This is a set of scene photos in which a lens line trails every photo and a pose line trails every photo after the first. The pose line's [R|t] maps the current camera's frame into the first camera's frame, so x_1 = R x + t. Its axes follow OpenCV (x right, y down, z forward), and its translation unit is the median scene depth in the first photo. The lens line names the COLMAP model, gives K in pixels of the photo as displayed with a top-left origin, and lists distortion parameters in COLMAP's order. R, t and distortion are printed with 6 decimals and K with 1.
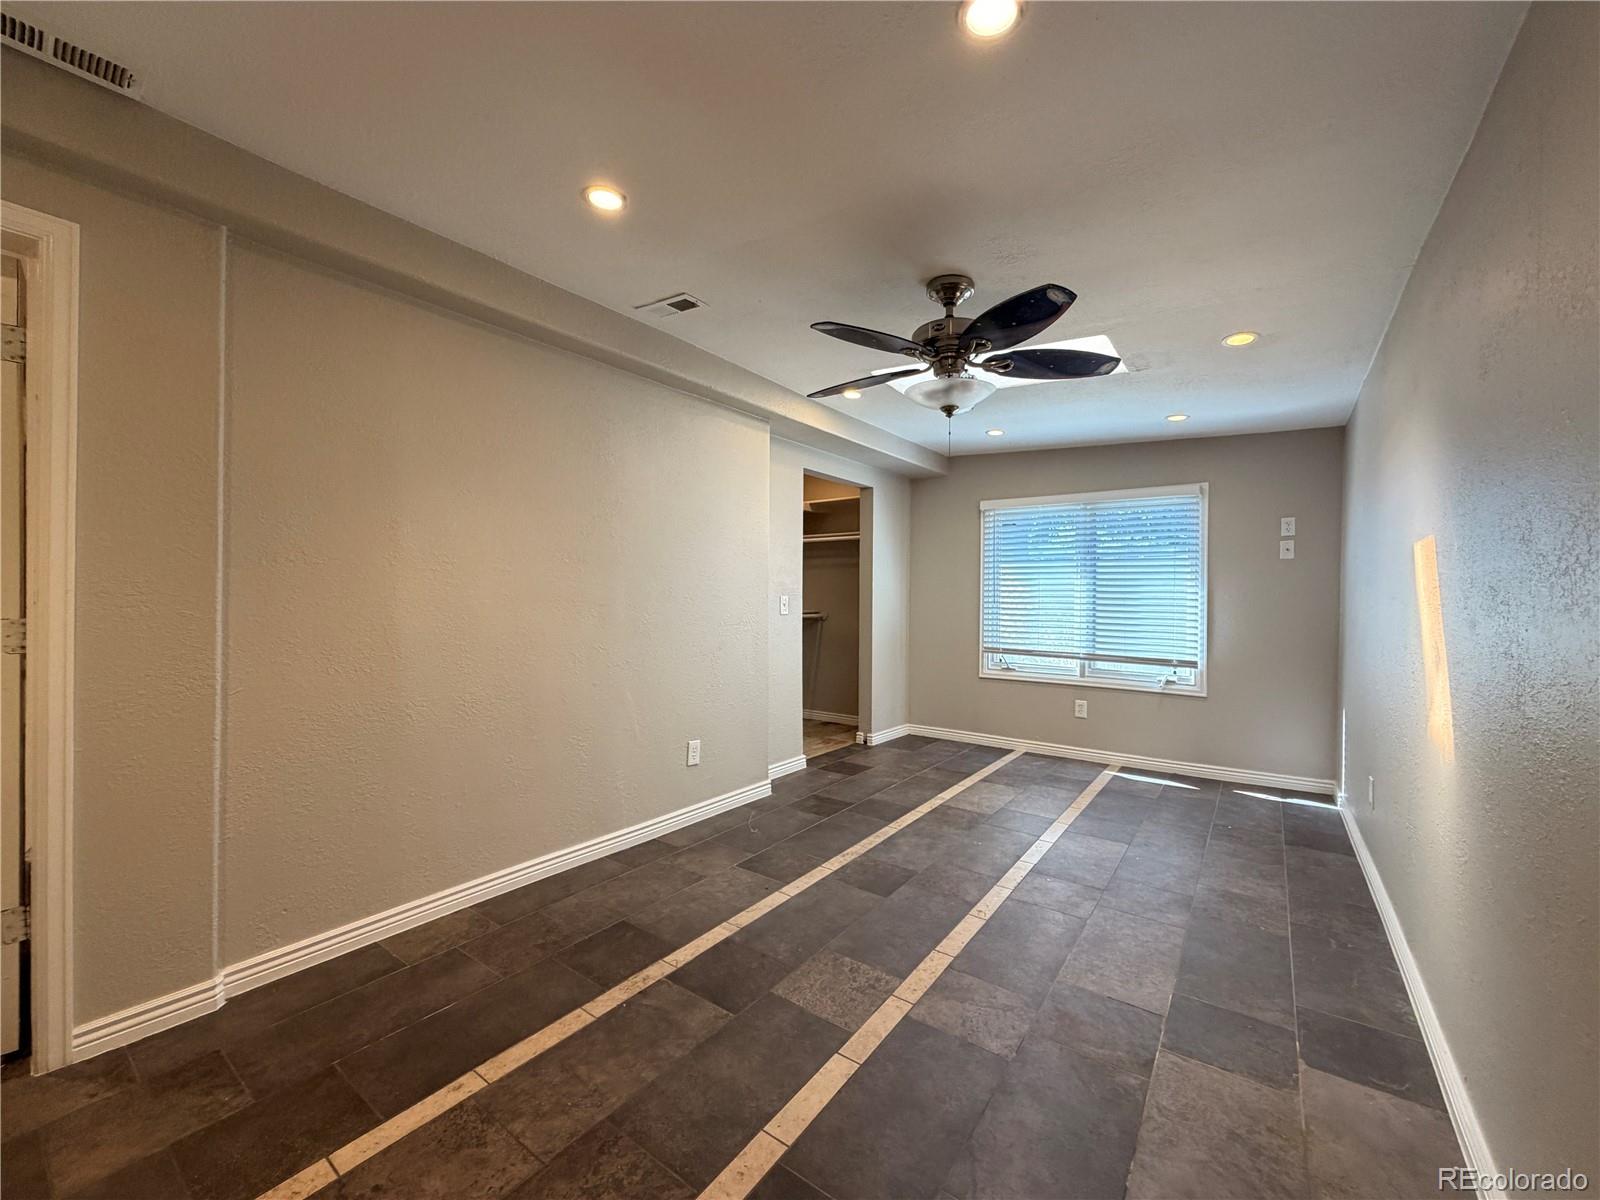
lens RADIAL K [[639.2, 0, 797.2], [0, 639.2, 599.9], [0, 0, 1]] dist [0.001061, 0.000004]
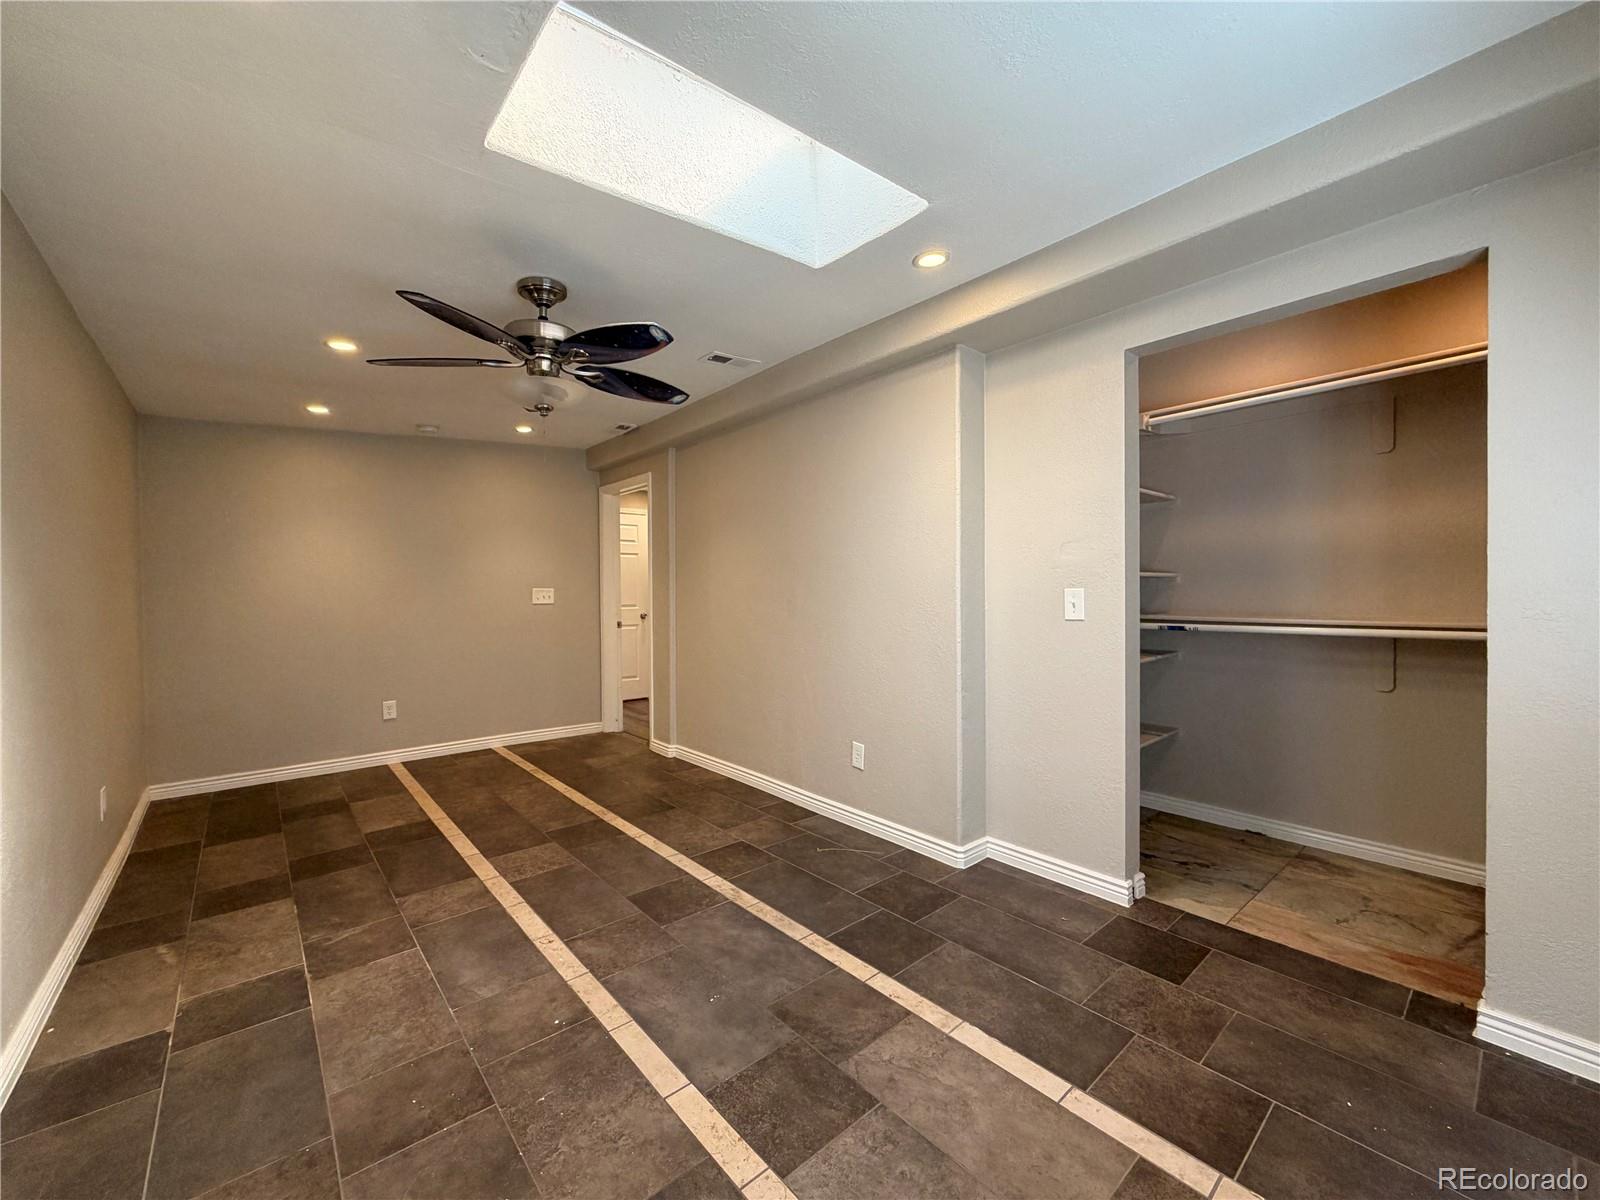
lens RADIAL K [[639.2, 0, 797.2], [0, 639.2, 599.9], [0, 0, 1]] dist [0.001061, 0.000004]
pose [[-0.225208, 0.006088, -0.974292, 1.016690], [0.002811, 0.999980, 0.005598, -0.000364], [0.974307, -0.001478, -0.225221, 1.446084]]
